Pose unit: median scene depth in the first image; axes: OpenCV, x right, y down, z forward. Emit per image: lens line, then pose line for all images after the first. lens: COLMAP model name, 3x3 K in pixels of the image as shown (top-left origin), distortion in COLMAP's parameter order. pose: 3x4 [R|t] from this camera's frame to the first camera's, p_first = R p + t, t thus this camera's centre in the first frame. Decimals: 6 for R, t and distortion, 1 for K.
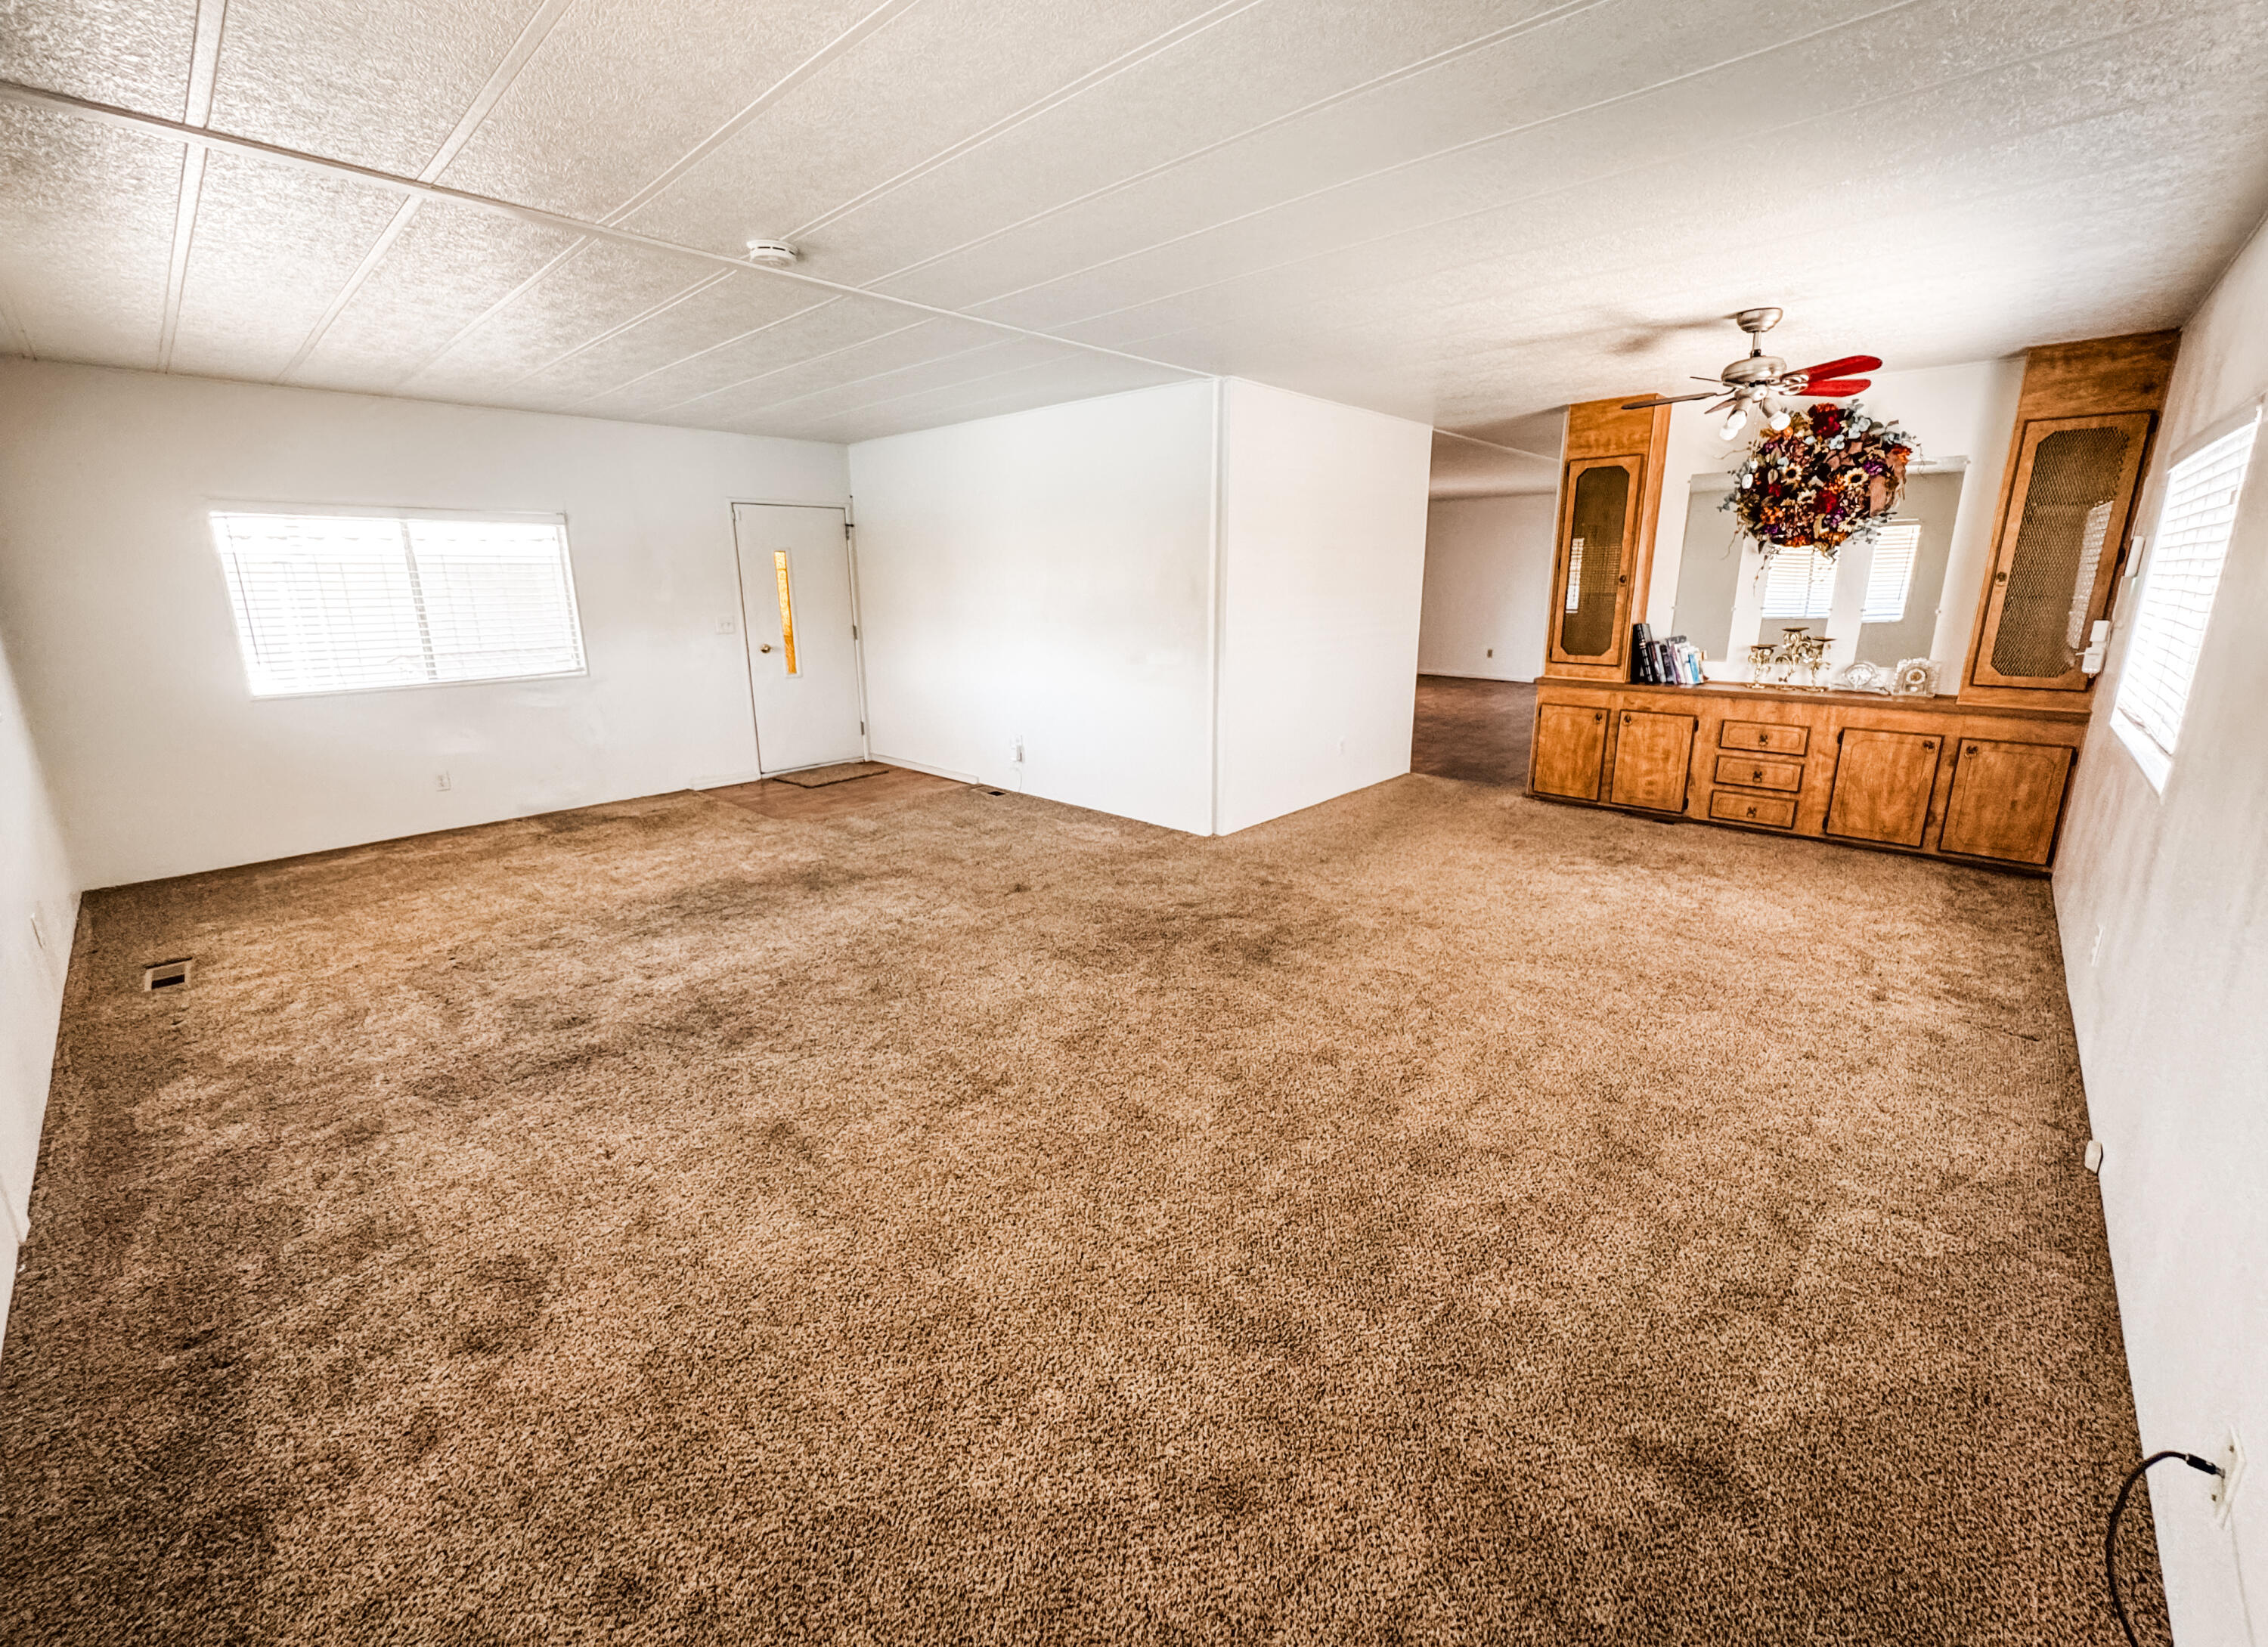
lens RADIAL K [[903.8, 0, 1139.3], [0, 903.8, 809.8], [0, 0, 1]] dist [-0.002062, -0.000069]
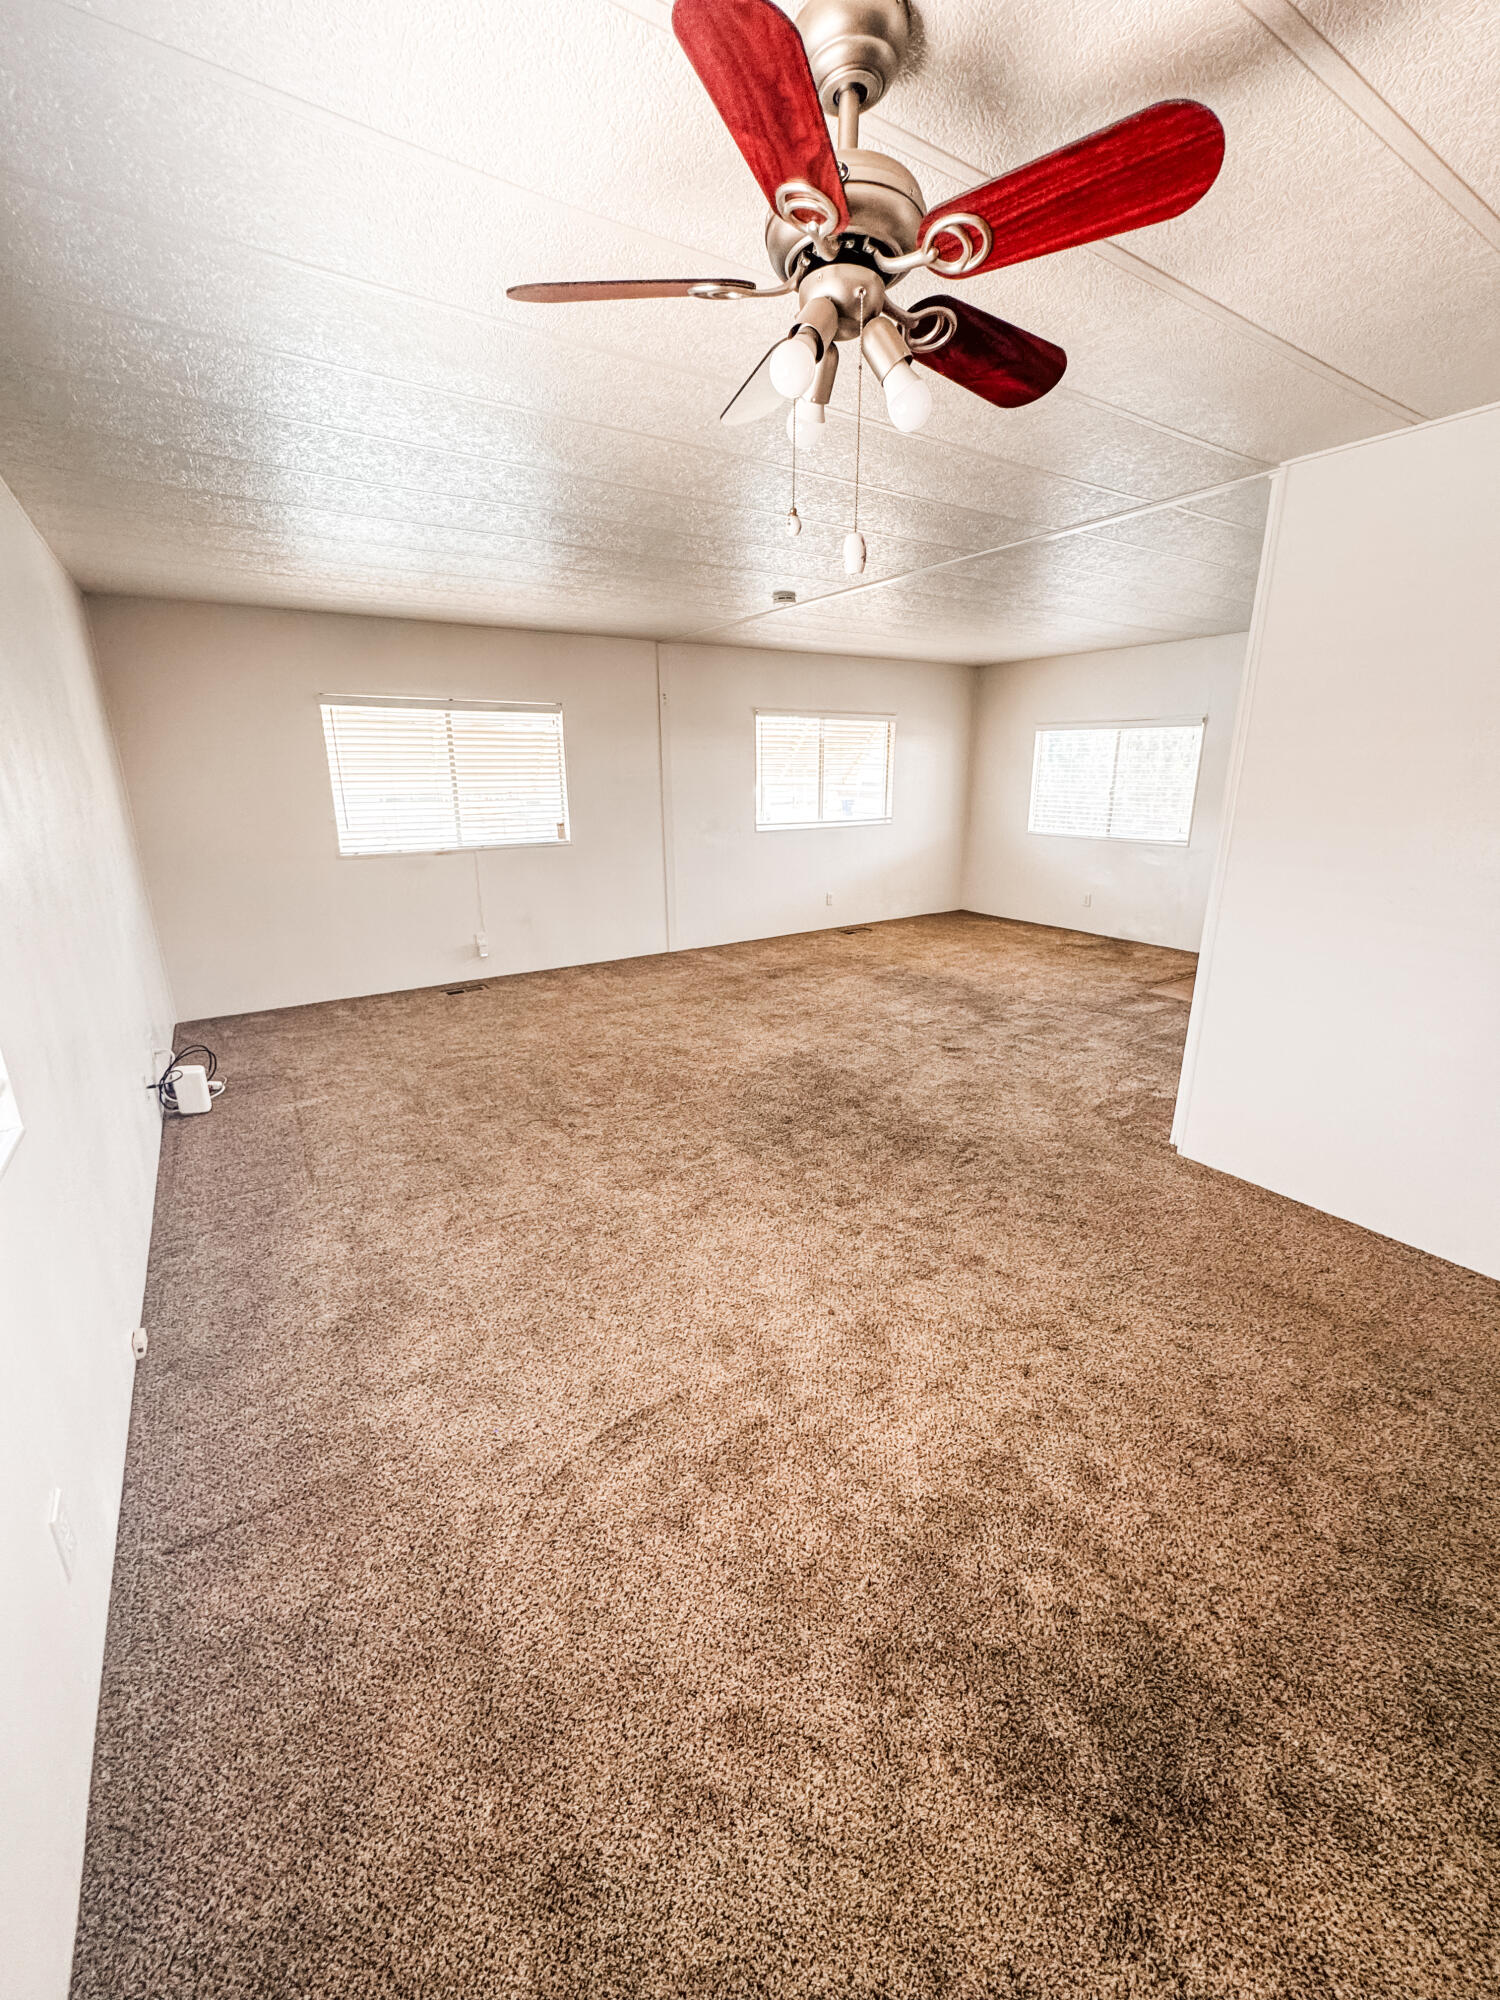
lens RADIAL K [[805.5, 0, 748.6], [0, 805.5, 999.8], [0, 0, 1]] dist [0.002750, 0.000383]
pose [[-0.237653, 0.291280, -0.926648, 0.882513], [-0.228435, 0.910464, 0.344779, -0.273186], [0.944107, 0.293617, -0.149836, 0.871840]]
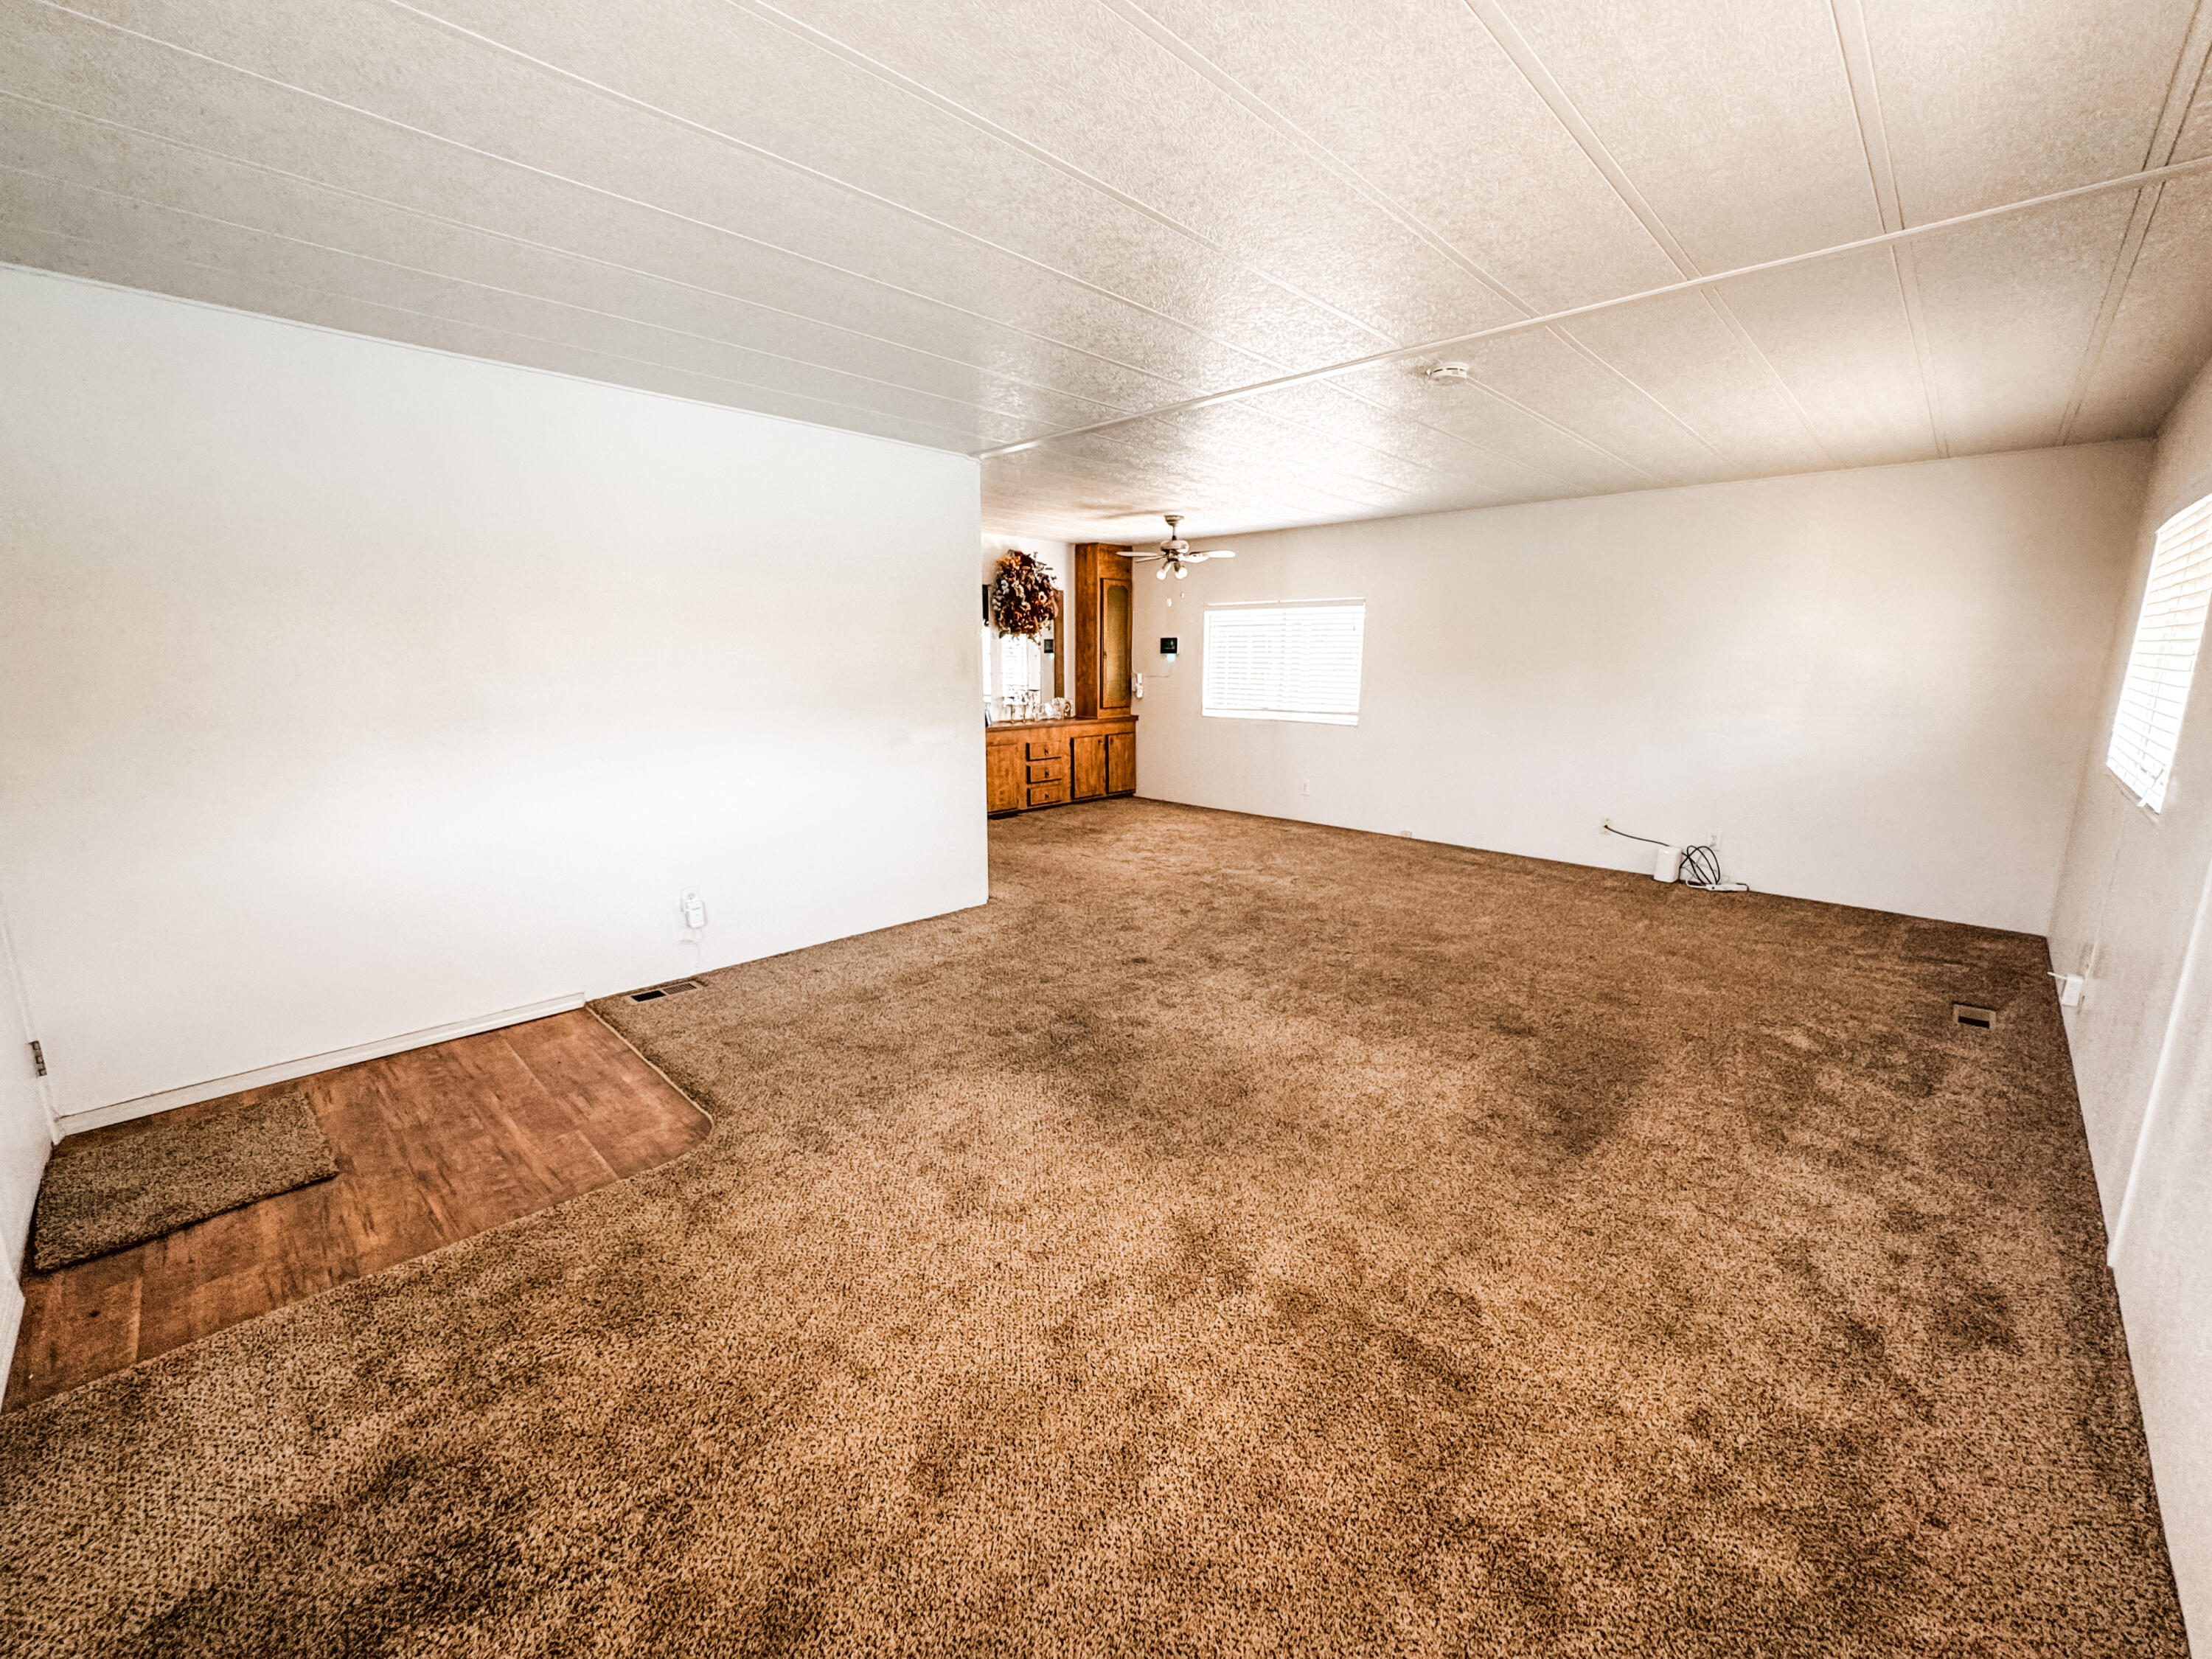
lens RADIAL K [[890.9, 0, 1111.0], [0, 890.9, 831.9], [0, 0, 1]] dist [0.002750, 0.000383]
pose [[0.013341, -0.184949, 0.982658, -1.027880], [0.242578, 0.953986, 0.176259, -0.216888], [-0.970040, 0.236020, 0.057592, 0.925250]]
